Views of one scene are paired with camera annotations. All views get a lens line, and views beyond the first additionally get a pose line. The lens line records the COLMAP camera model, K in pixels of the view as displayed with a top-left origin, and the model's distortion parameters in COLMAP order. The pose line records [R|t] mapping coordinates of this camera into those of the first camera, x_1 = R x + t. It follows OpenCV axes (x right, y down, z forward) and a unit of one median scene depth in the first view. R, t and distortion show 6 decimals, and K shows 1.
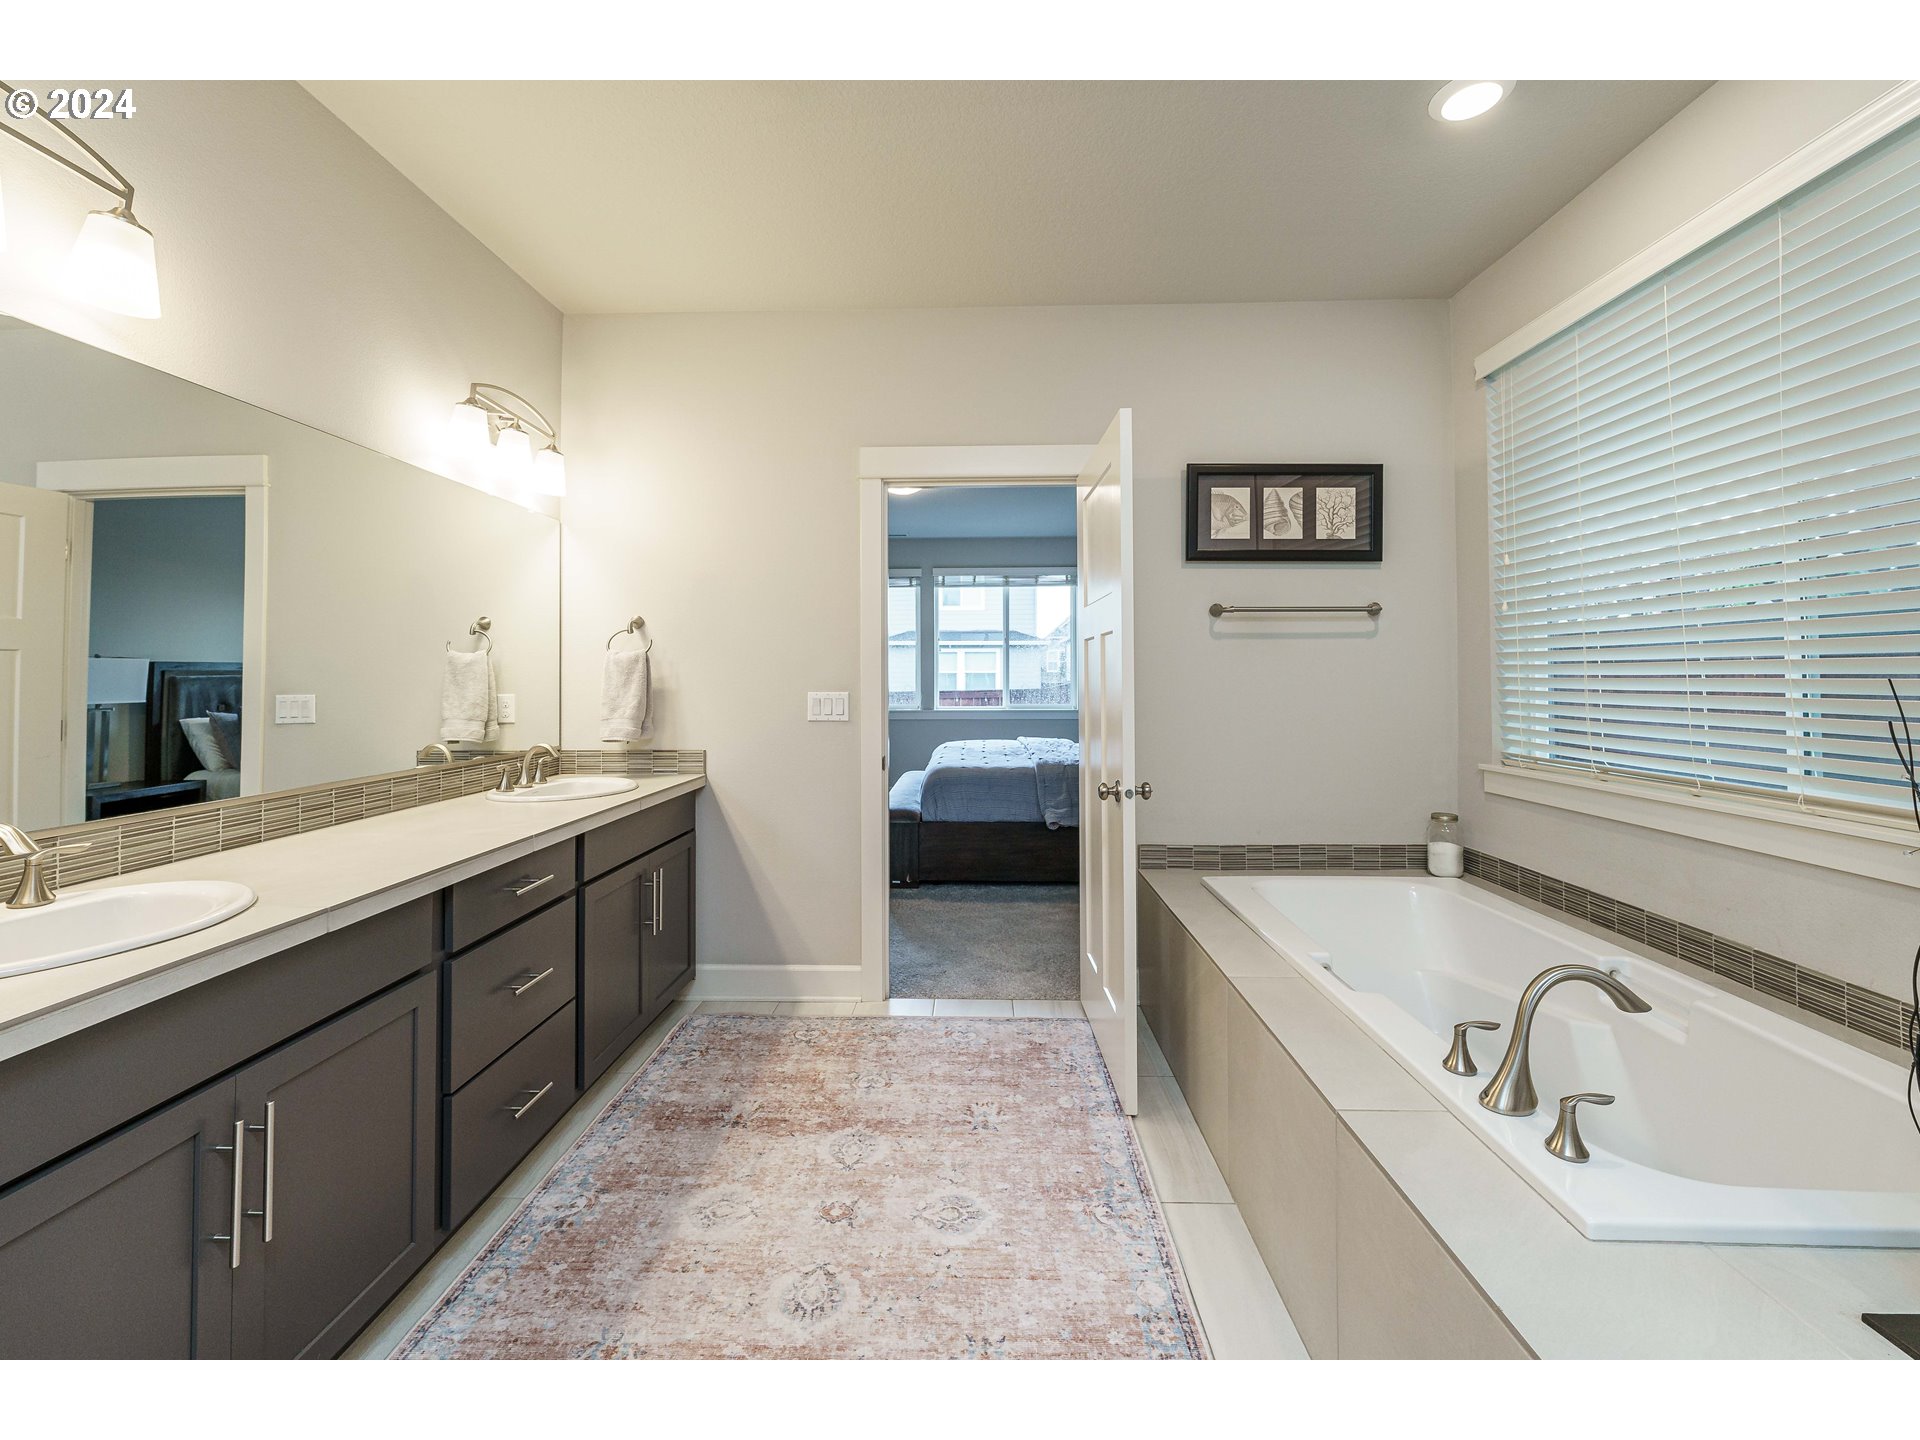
lens RADIAL K [[789.3, 0, 956.1], [0, 789.3, 663.2], [0, 0, 1]] dist [0.000232, -0.000170]
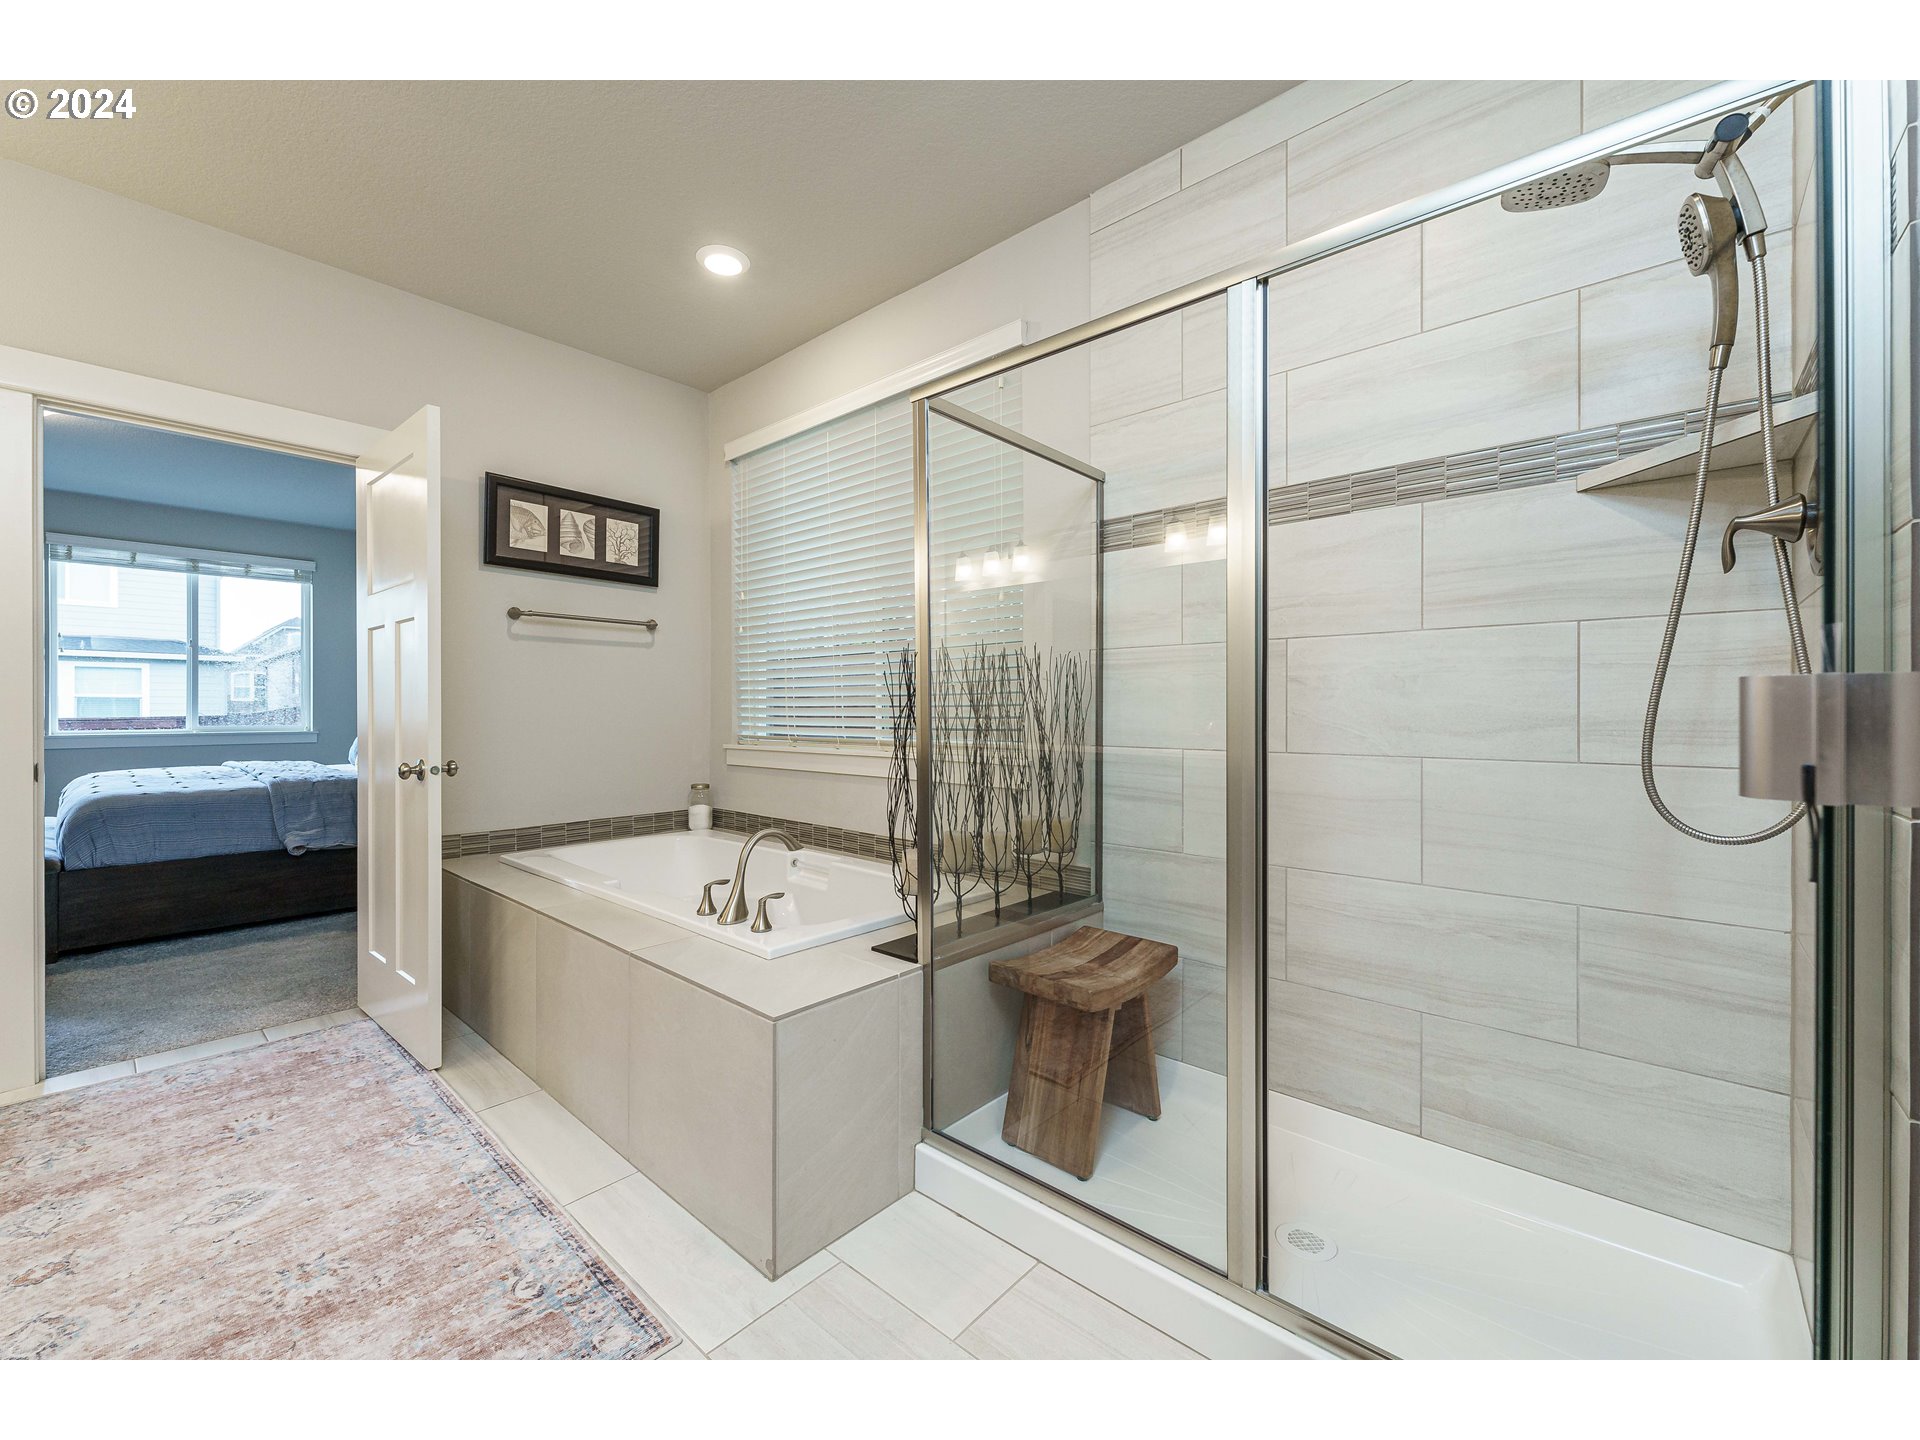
lens RADIAL K [[770.5, 0, 955.7], [0, 770.5, 709.8], [0, 0, 1]] dist [0.000682, 0.000214]
pose [[0.643573, 0.001755, 0.765383, -0.096704], [-0.015452, 0.999823, 0.010701, 0.047679], [-0.765229, -0.018714, 0.643486, -0.160190]]
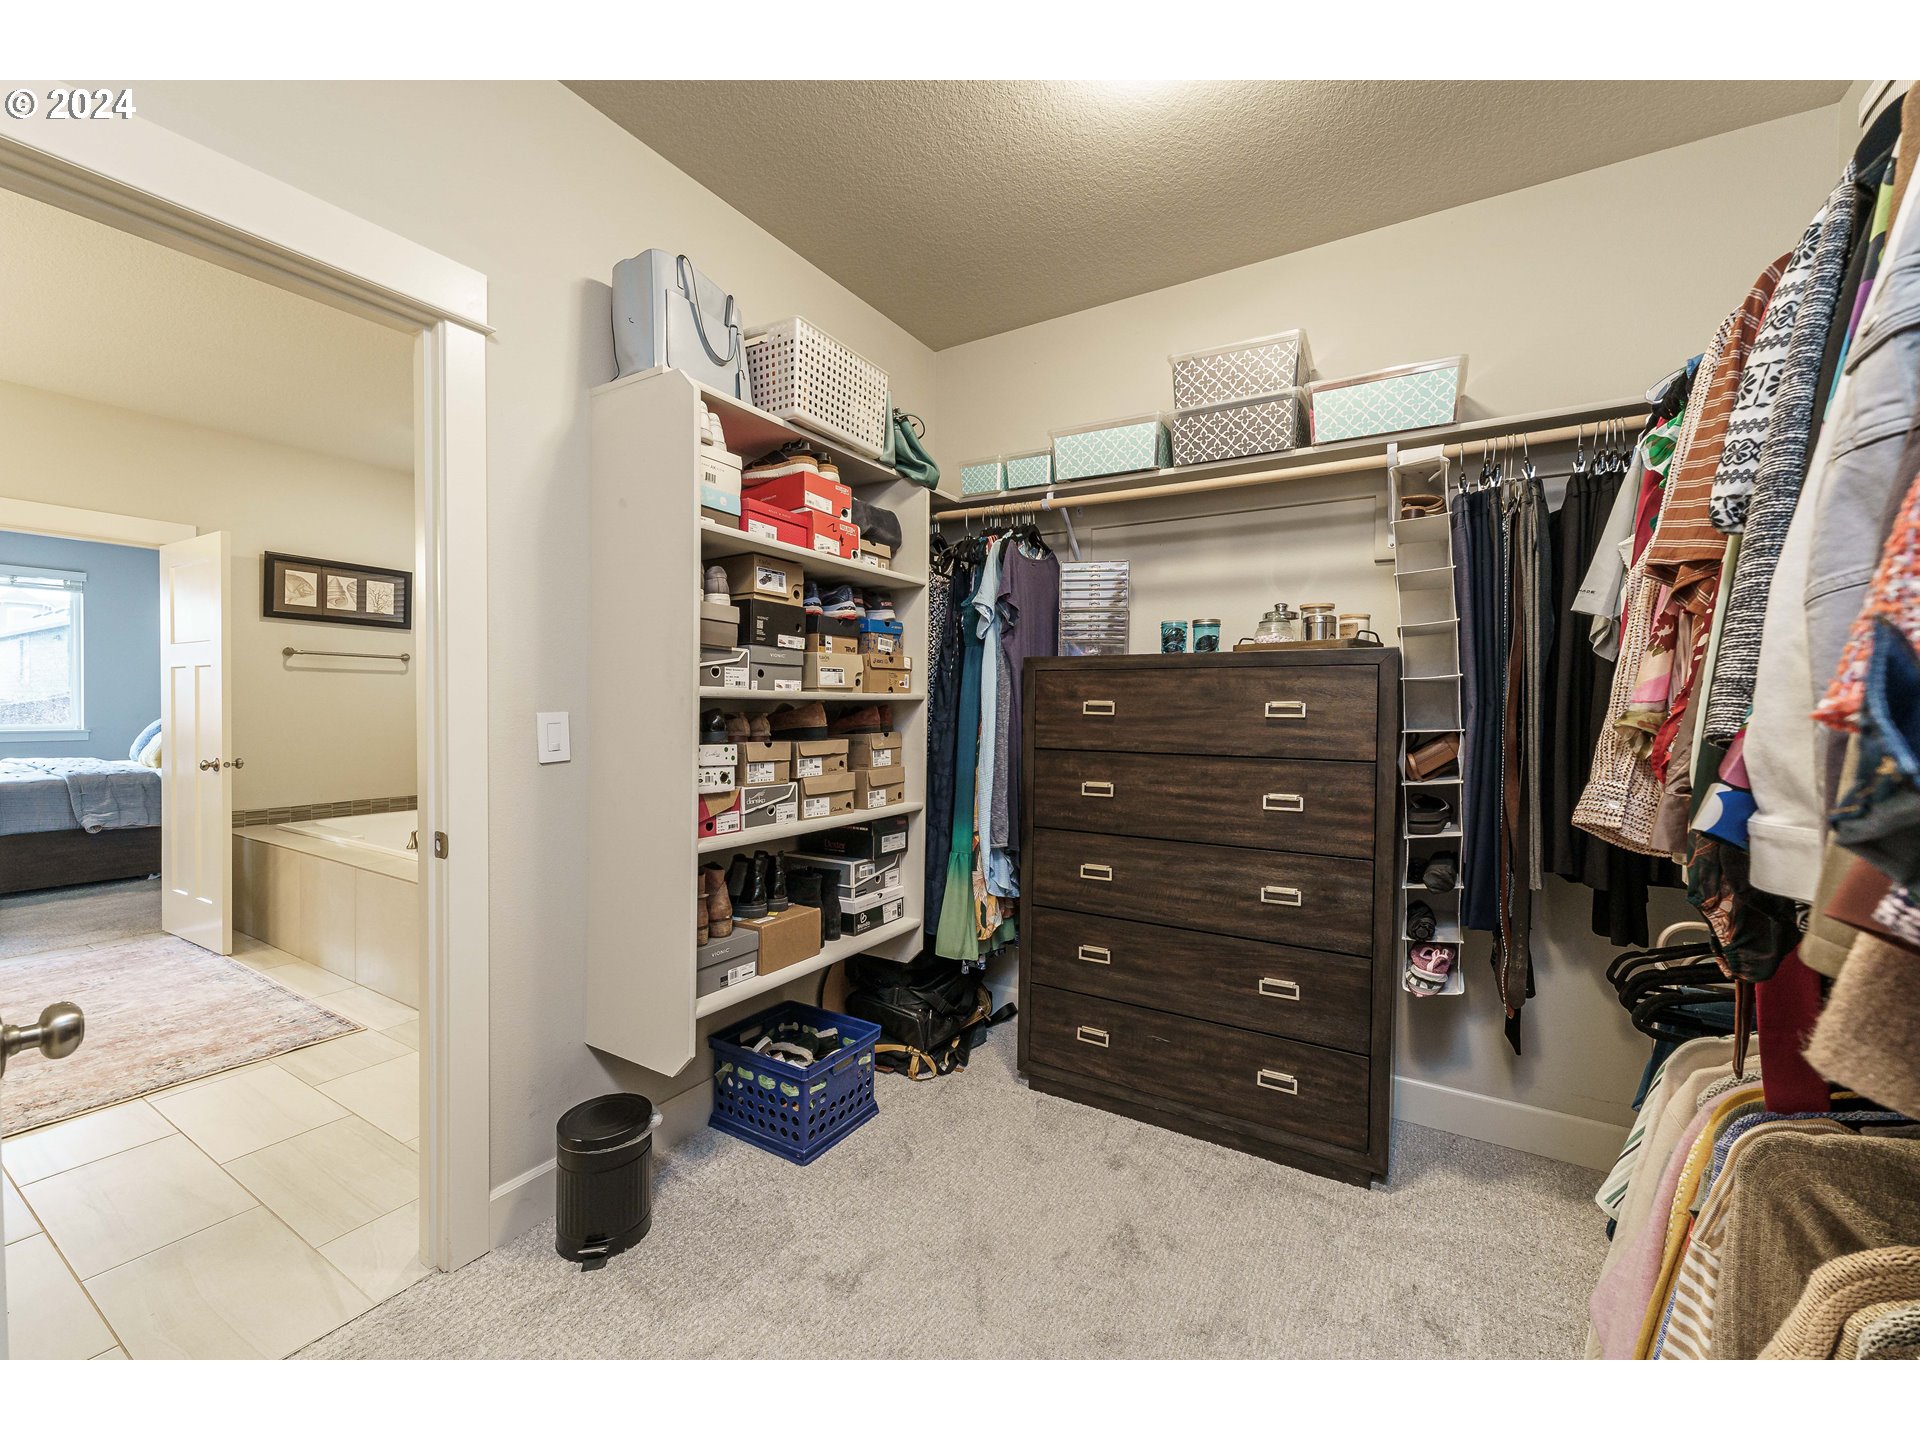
lens RADIAL K [[768.2, 0, 952.4], [0, 768.2, 721.8], [0, 0, 1]] dist [0.002050, 0.000098]
pose [[0.498750, -0.006735, 0.866720, -0.327572], [-0.030574, 0.999211, 0.025358, -0.009892], [-0.866207, -0.039146, 0.498150, -0.874695]]
